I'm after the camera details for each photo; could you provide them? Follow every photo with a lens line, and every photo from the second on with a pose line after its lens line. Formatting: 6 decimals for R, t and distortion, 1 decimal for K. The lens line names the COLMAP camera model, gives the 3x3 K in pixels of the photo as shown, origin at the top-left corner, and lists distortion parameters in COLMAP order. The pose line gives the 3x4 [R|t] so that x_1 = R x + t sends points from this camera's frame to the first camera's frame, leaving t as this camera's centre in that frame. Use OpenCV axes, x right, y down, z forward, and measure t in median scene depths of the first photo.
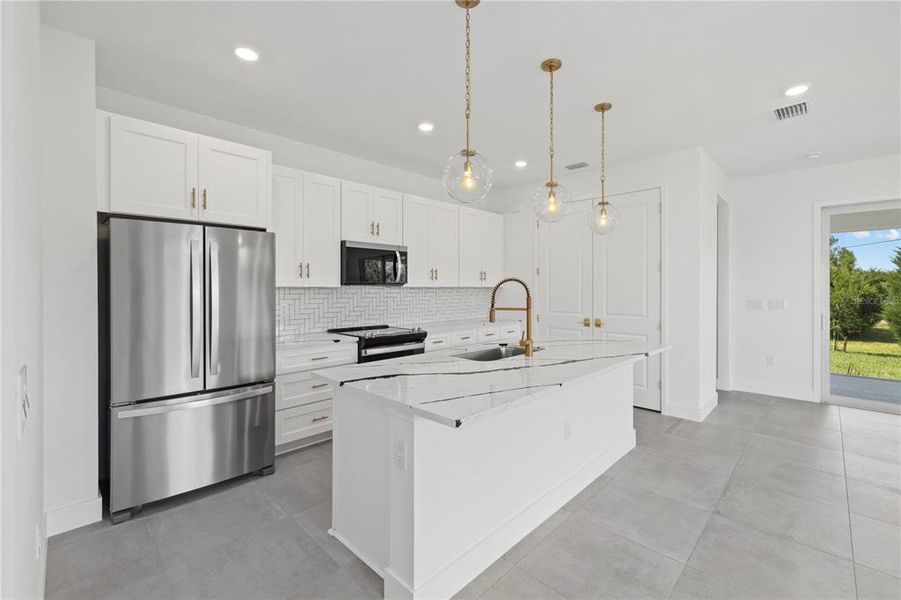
lens RADIAL K [[377.9, 0, 451.2], [0, 377.9, 290.7], [0, 0, 1]] dist [0.022966, 0.000060]
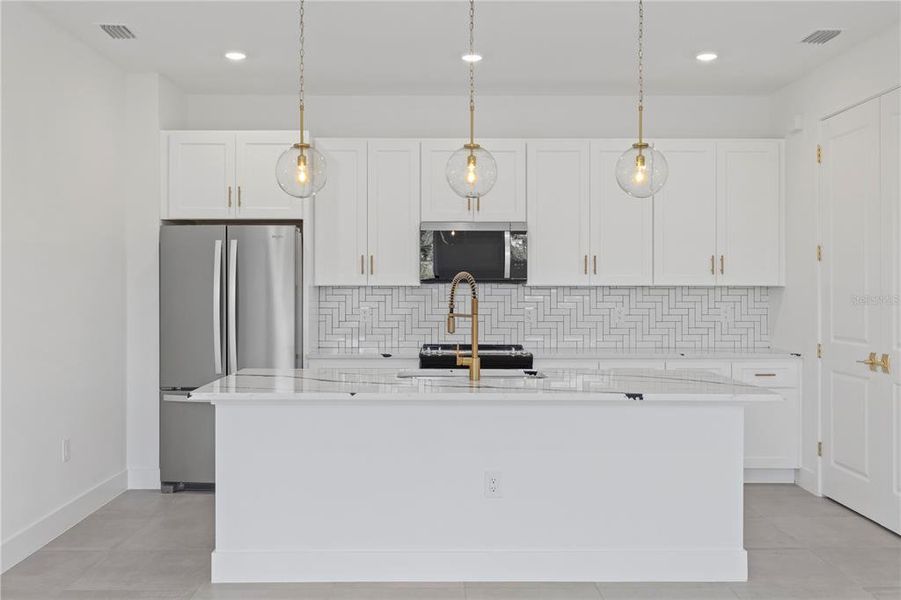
lens RADIAL K [[858.3, 0, 450.5], [0, 858.3, 300.0], [0, 0, 1]] dist [0.058800, -0.000743]
pose [[0.720664, 0.011092, -0.693196, 0.846236], [-0.005754, 0.999933, 0.010019, 0.000851], [0.693261, -0.003231, 0.720679, -0.144293]]
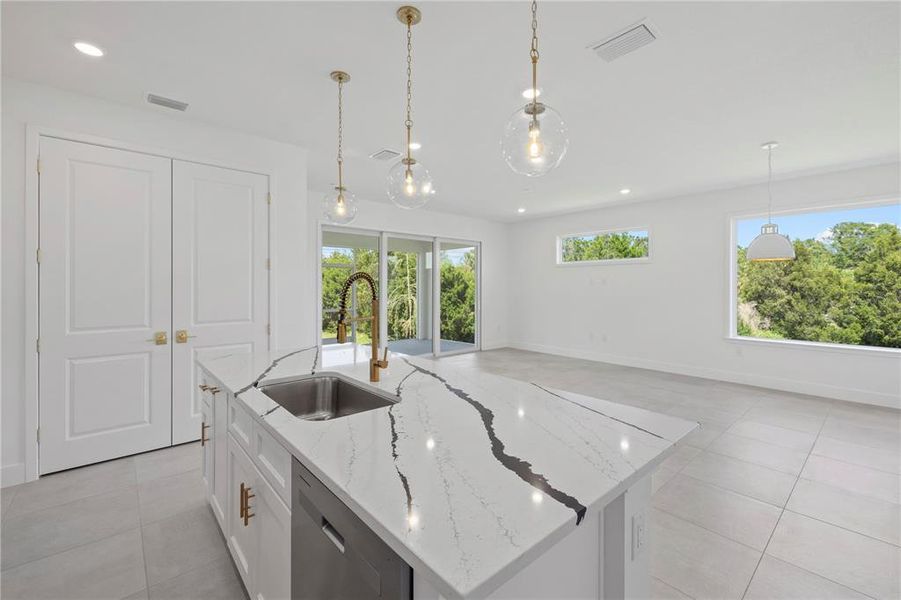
lens RADIAL K [[387.5, 0, 455.2], [0, 387.5, 284.3], [0, 0, 1]] dist [-0.000693, -0.000063]
pose [[0.051223, 0.010576, 0.998631, -0.352785], [0.010167, 0.999887, -0.011111, 0.001070], [-0.998635, 0.010723, 0.051110, 0.521024]]
